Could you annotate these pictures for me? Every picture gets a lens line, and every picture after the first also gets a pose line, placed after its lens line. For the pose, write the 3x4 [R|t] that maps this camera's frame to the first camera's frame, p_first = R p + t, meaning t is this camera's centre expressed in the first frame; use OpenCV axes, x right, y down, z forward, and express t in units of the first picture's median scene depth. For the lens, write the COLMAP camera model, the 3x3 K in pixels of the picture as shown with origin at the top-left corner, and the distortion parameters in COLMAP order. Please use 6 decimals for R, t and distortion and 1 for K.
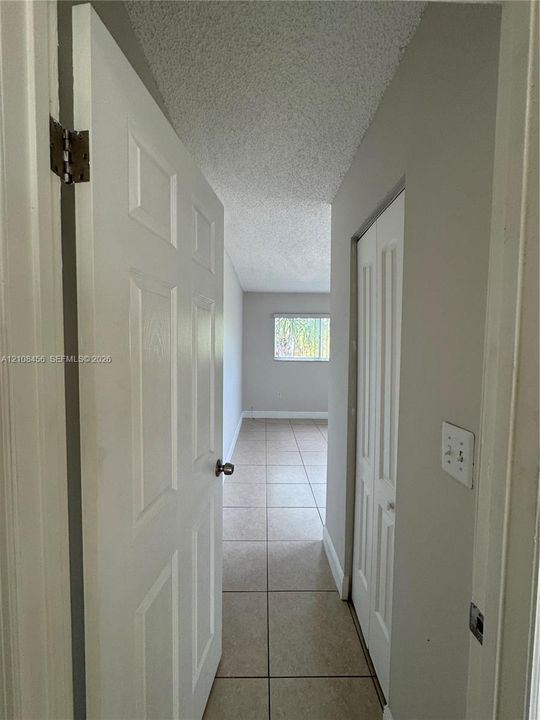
lens RADIAL K [[294.2, 0, 270.0], [0, 294.2, 360.0], [0, 0, 1]] dist [-0.003499, -0.000770]
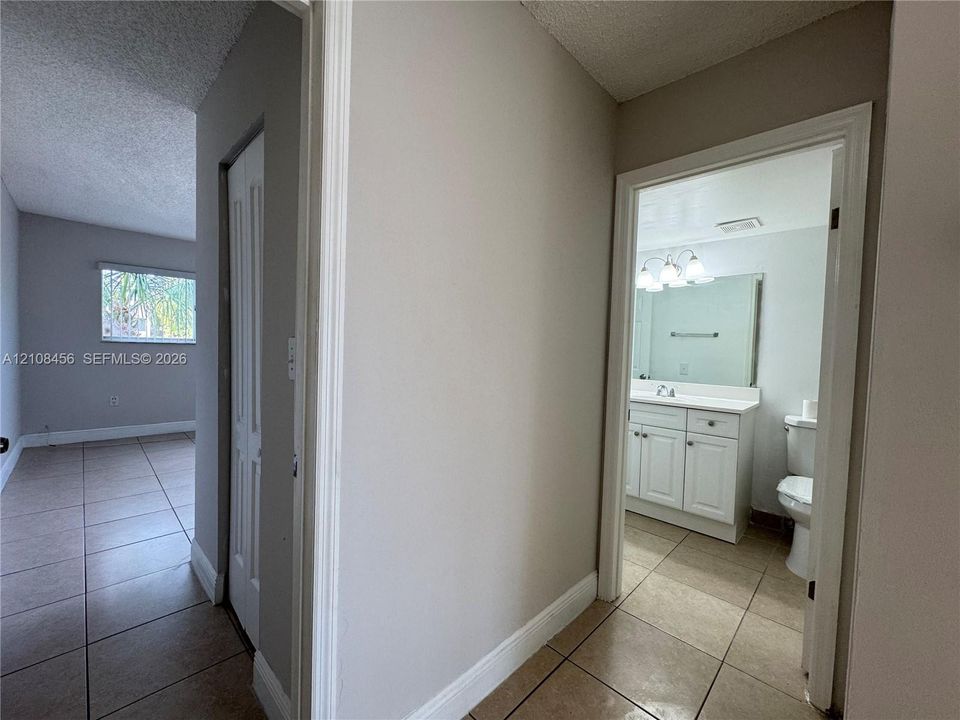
lens RADIAL K [[392.2, 0, 480.0], [0, 392.2, 360.0], [0, 0, 1]] dist [-0.003499, -0.000770]
pose [[0.711883, -0.013087, 0.702176, 0.013502], [0.010218, 0.999914, 0.008278, 0.113046], [-0.702224, 0.001282, 0.711955, -0.247822]]
